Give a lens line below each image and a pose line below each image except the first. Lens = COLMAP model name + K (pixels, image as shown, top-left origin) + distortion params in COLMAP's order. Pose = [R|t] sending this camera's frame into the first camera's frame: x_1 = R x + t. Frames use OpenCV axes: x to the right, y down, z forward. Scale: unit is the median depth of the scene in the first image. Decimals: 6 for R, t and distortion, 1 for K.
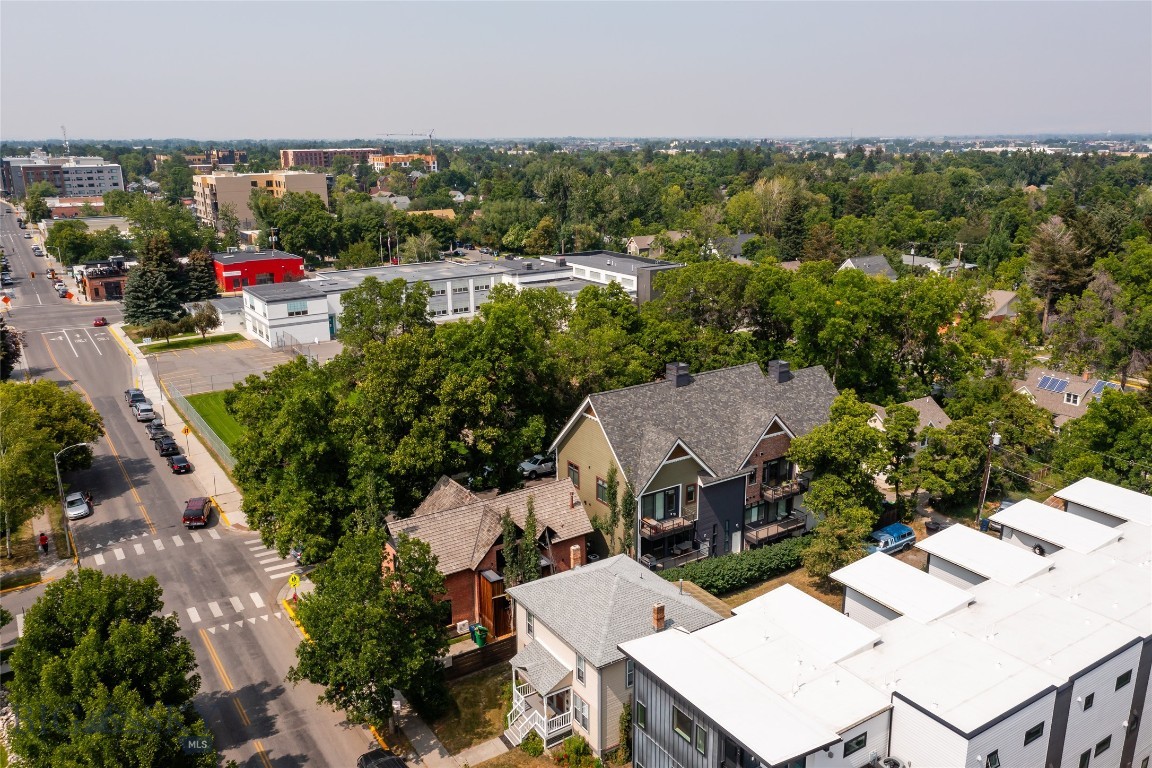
lens RADIAL K [[898.8, 0, 576.0], [0, 898.8, 384.0], [0, 0, 1]] dist [-0.026177, 0.071554]
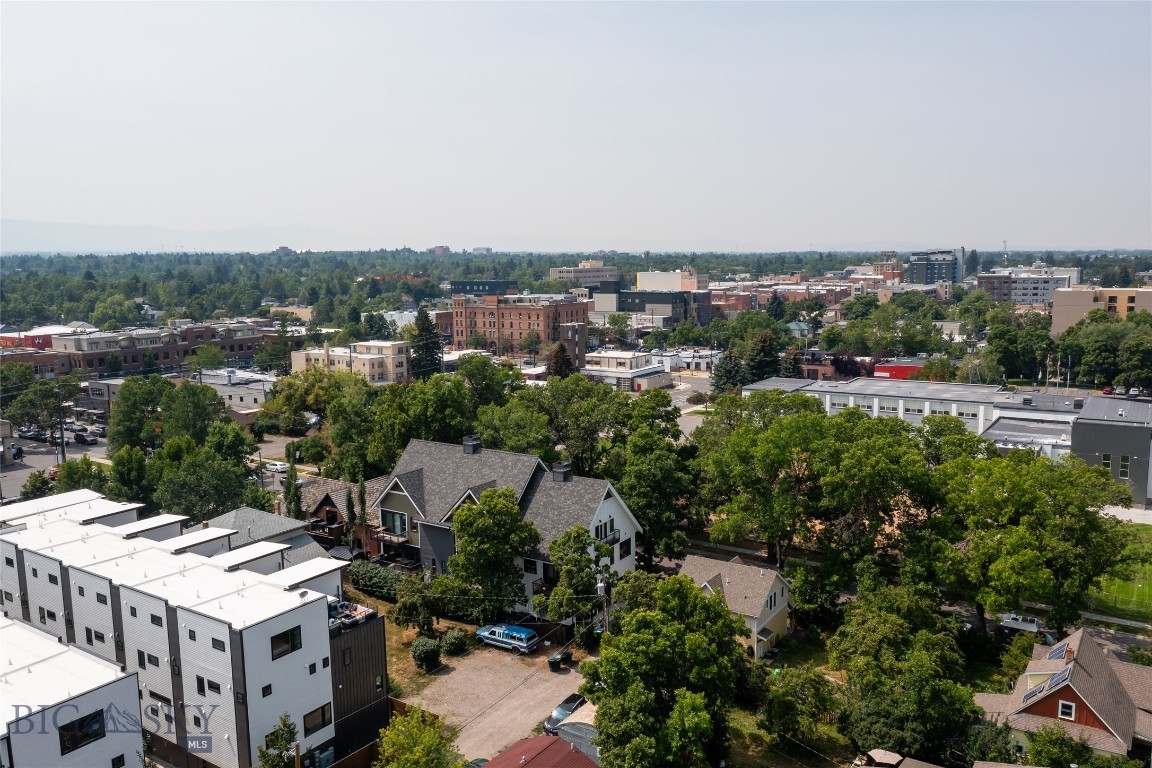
lens RADIAL K [[898.8, 0, 576.0], [0, 898.8, 384.0], [0, 0, 1]] dist [-0.026177, 0.071554]
pose [[0.399696, 0.133026, -0.906944, 0.516310], [-0.237359, 0.970687, 0.037770, -0.069561], [0.885384, 0.200175, 0.419554, 0.222077]]
